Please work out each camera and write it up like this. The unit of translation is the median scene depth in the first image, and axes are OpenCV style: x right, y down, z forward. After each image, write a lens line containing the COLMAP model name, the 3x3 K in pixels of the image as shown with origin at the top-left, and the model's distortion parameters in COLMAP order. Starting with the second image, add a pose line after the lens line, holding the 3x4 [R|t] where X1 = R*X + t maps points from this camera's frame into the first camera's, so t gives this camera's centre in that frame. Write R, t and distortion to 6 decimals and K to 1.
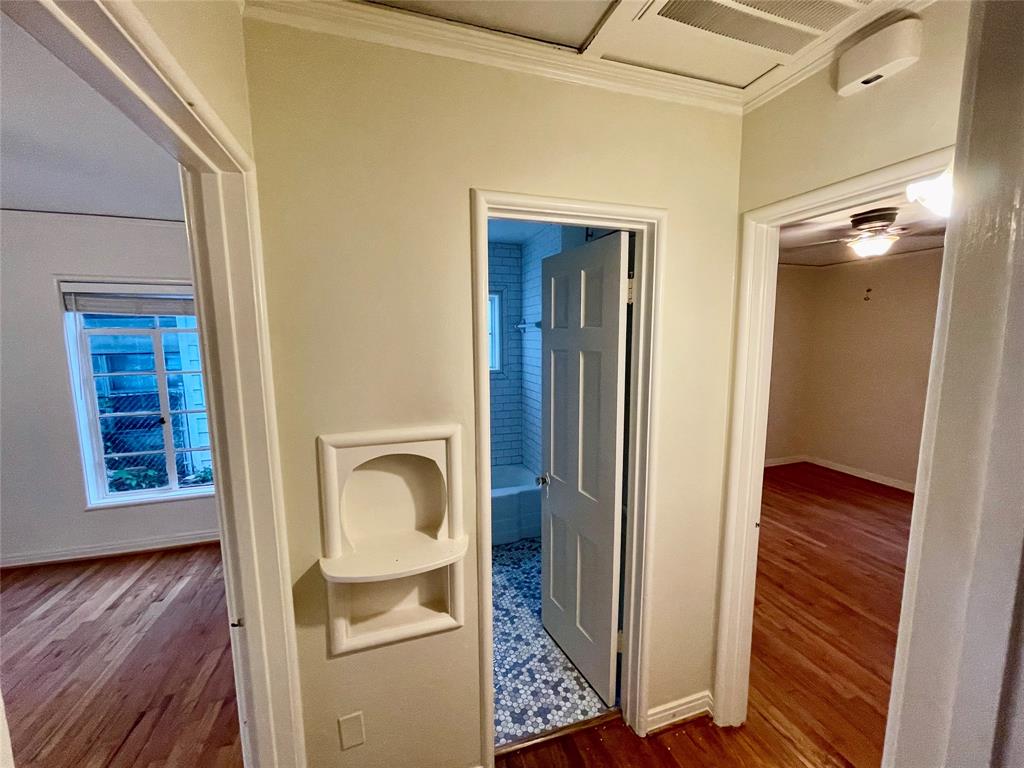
lens RADIAL K [[410.7, 0, 512.0], [0, 410.7, 384.0], [0, 0, 1]] dist [0.000902, -0.000319]
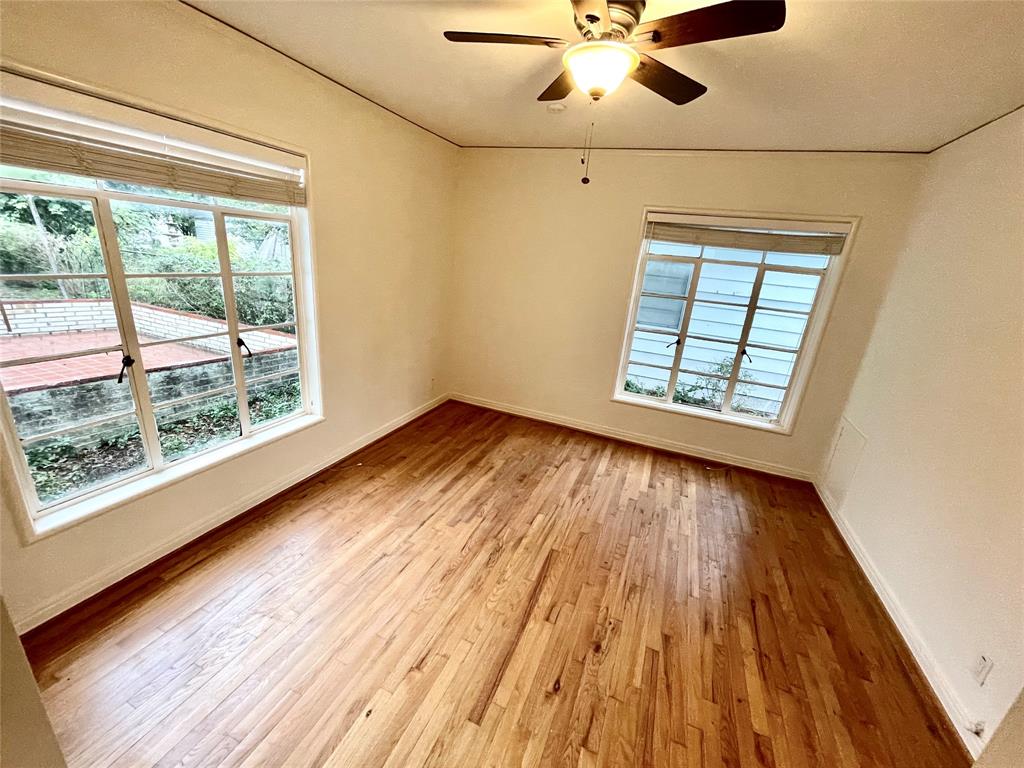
lens RADIAL K [[413.0, 0, 512.0], [0, 413.0, 384.0], [0, 0, 1]] dist [-0.000028, 0.000141]
pose [[0.774562, 0.266261, -0.573724, -0.622462], [-0.170096, 0.961347, 0.216514, 0.037283], [0.609197, -0.070115, 0.789913, -0.222599]]
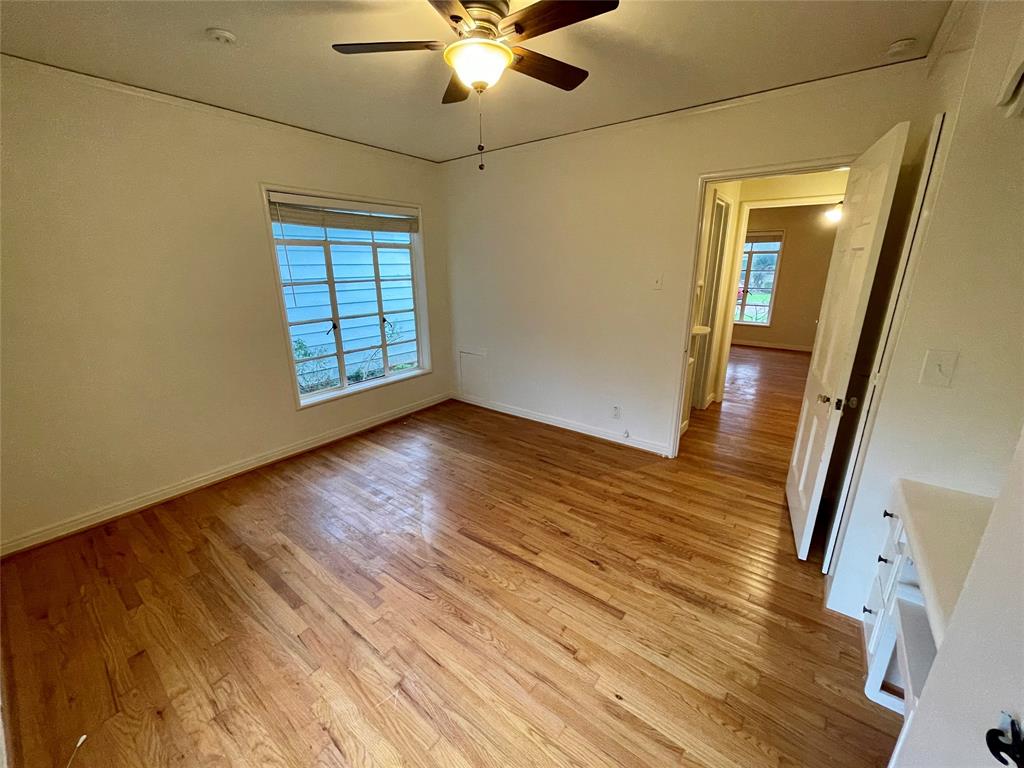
lens RADIAL K [[410.7, 0, 512.0], [0, 410.7, 384.0], [0, 0, 1]] dist [0.000902, -0.000319]
pose [[0.821617, -0.162225, 0.546469, -1.309838], [0.070283, 0.980165, 0.185302, 0.082506], [-0.565690, -0.113840, 0.816722, -0.257374]]
